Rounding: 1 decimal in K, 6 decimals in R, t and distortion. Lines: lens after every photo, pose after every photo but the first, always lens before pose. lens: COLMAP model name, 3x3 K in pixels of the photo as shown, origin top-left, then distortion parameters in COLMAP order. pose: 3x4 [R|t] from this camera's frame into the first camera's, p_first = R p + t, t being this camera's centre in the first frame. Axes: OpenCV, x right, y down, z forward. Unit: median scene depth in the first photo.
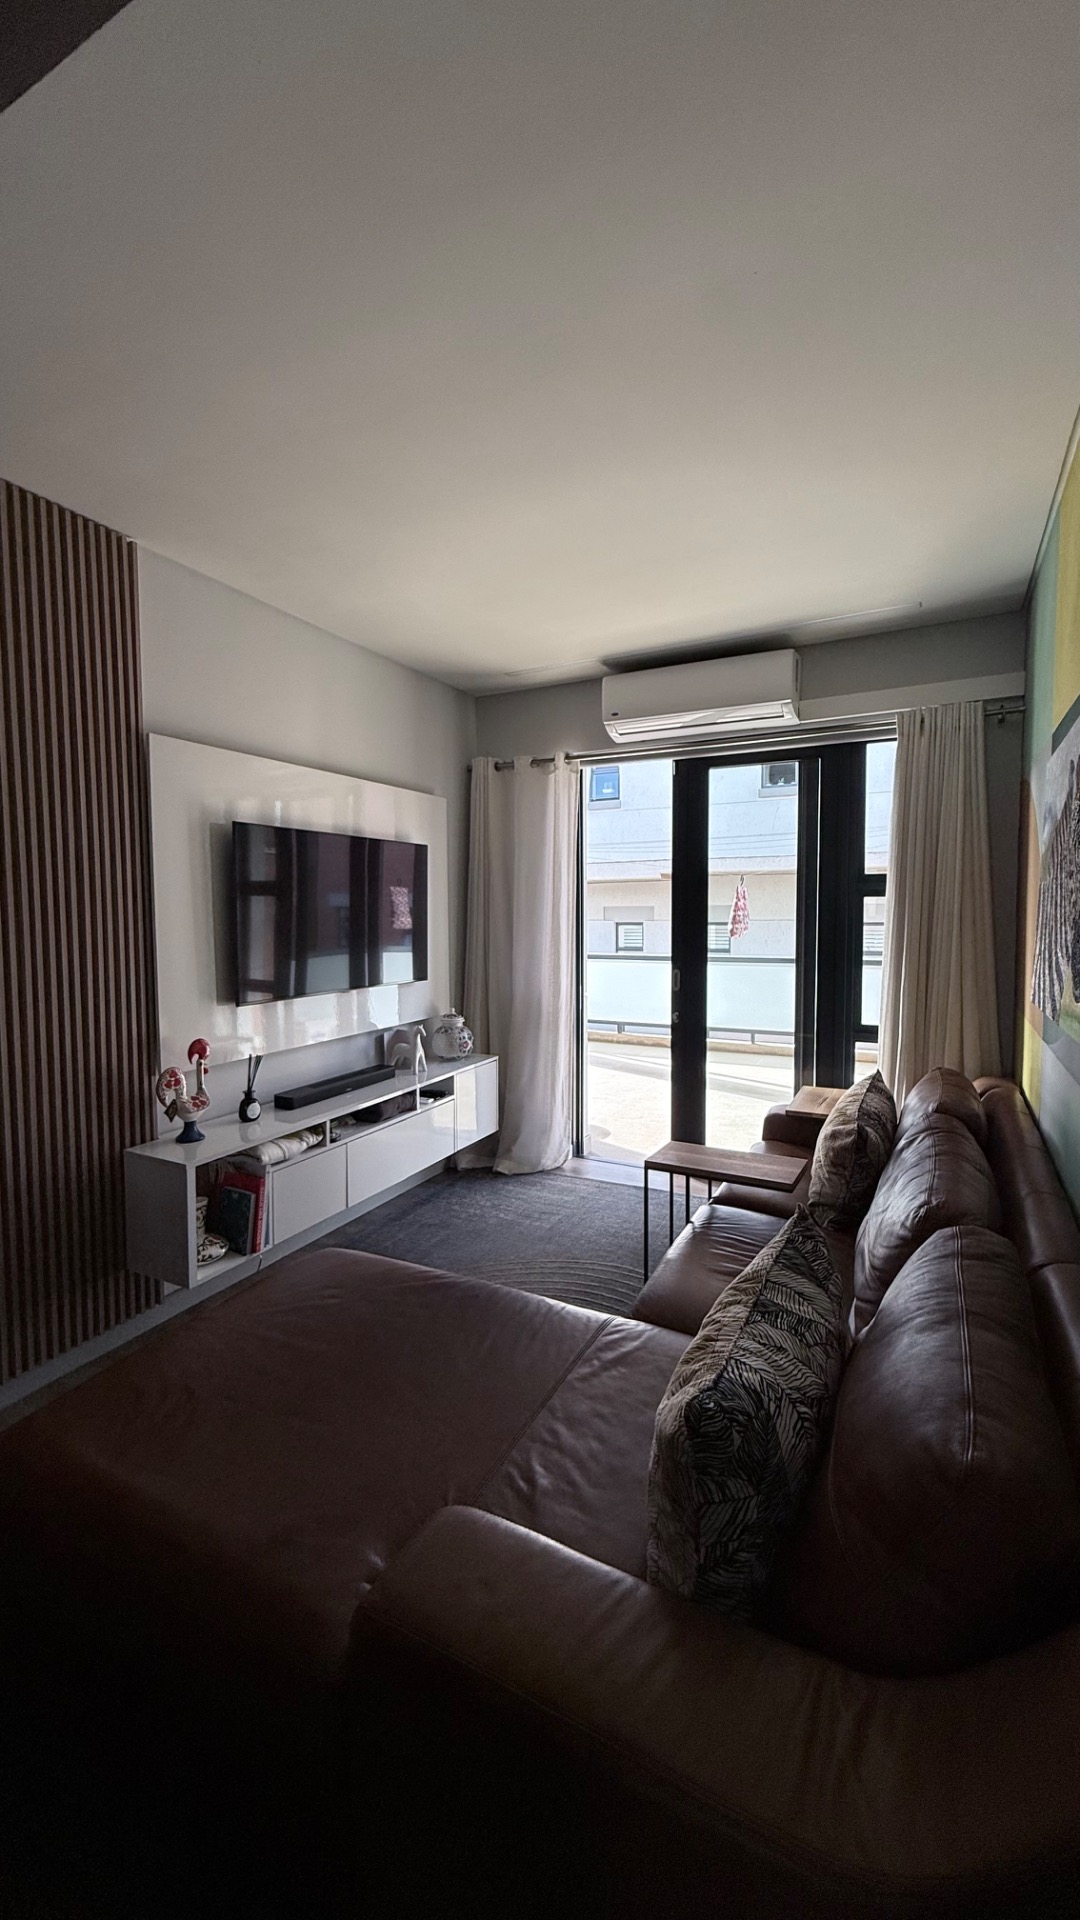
lens RADIAL K [[774.4, 0, 532.0], [0, 774.4, 958.5], [0, 0, 1]] dist [-0.003275, -0.000093]
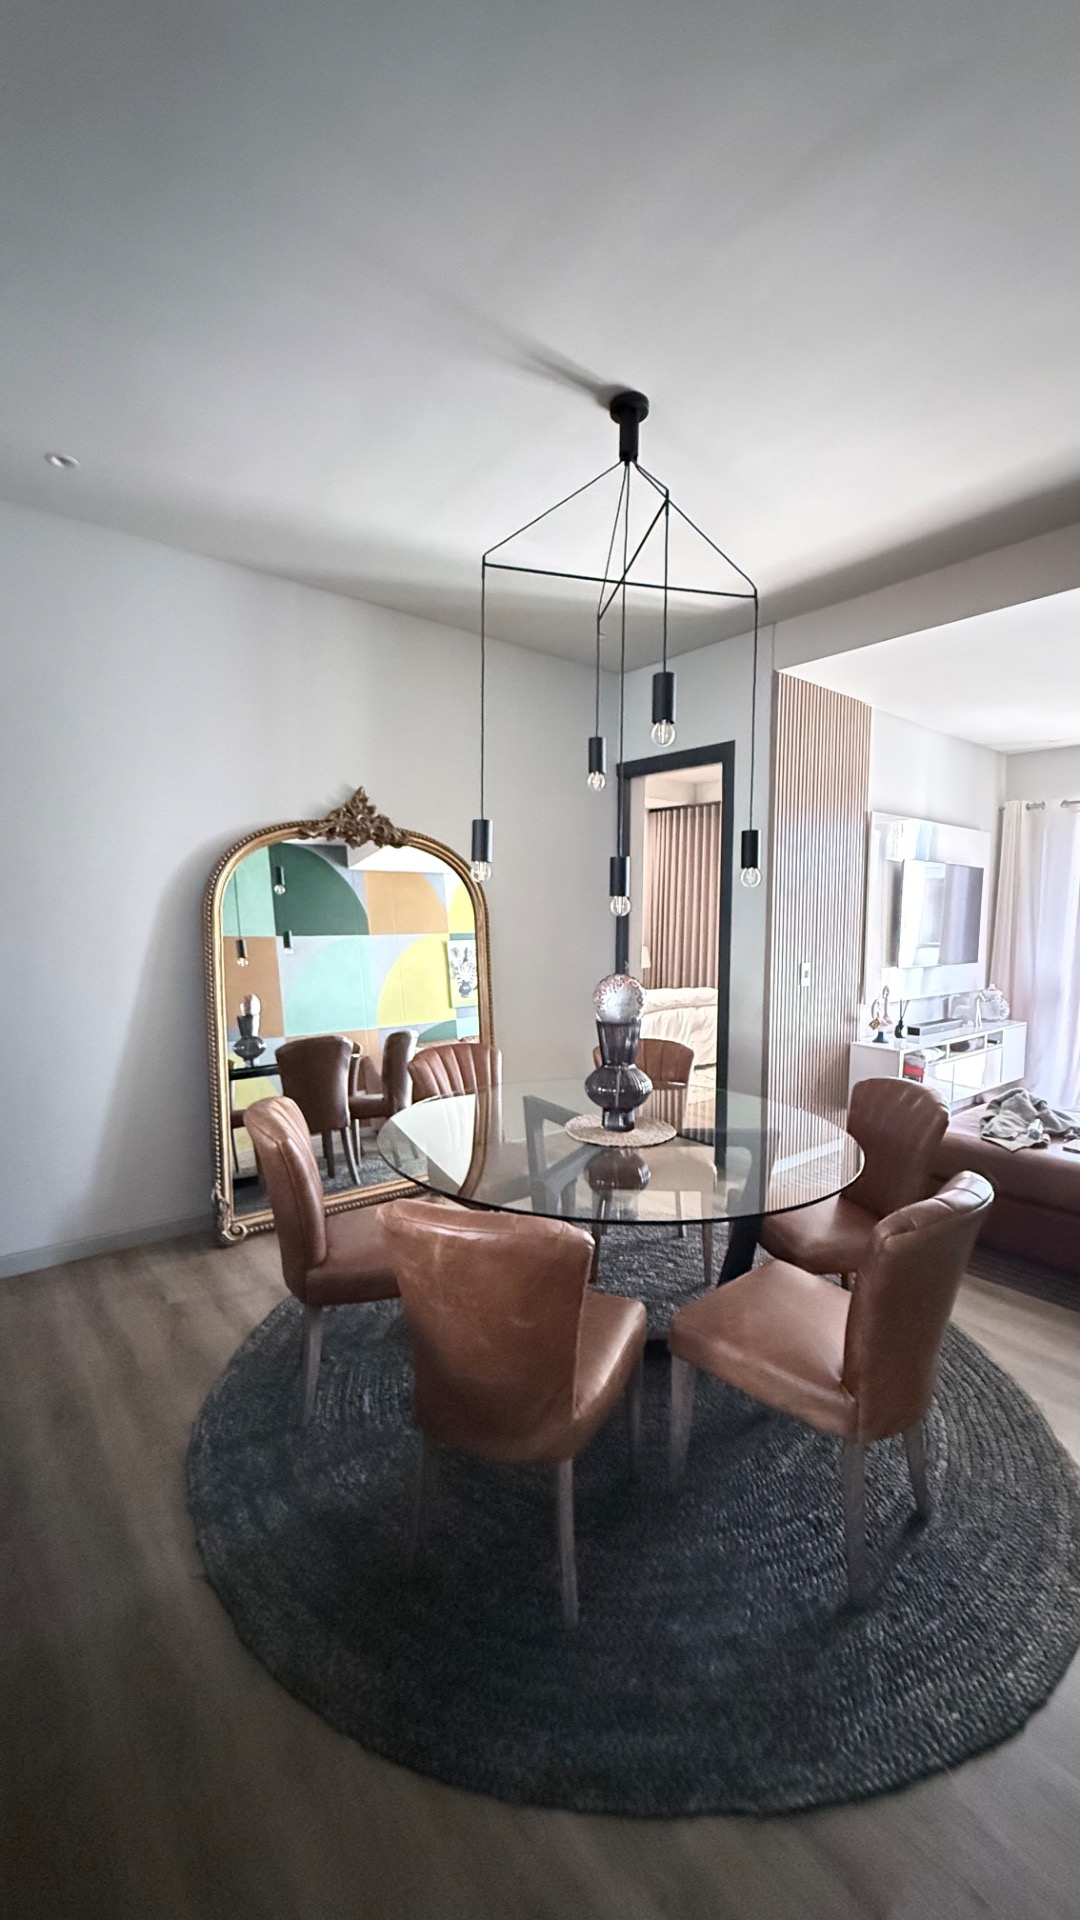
lens RADIAL K [[774.4, 0, 542.4], [0, 774.4, 960.2], [0, 0, 1]] dist [-0.003275, -0.000093]
pose [[0.923806, 0.044022, -0.380321, -0.348981], [-0.045717, 0.998944, 0.004580, 0.055312], [0.380121, 0.013156, 0.924843, -0.634443]]
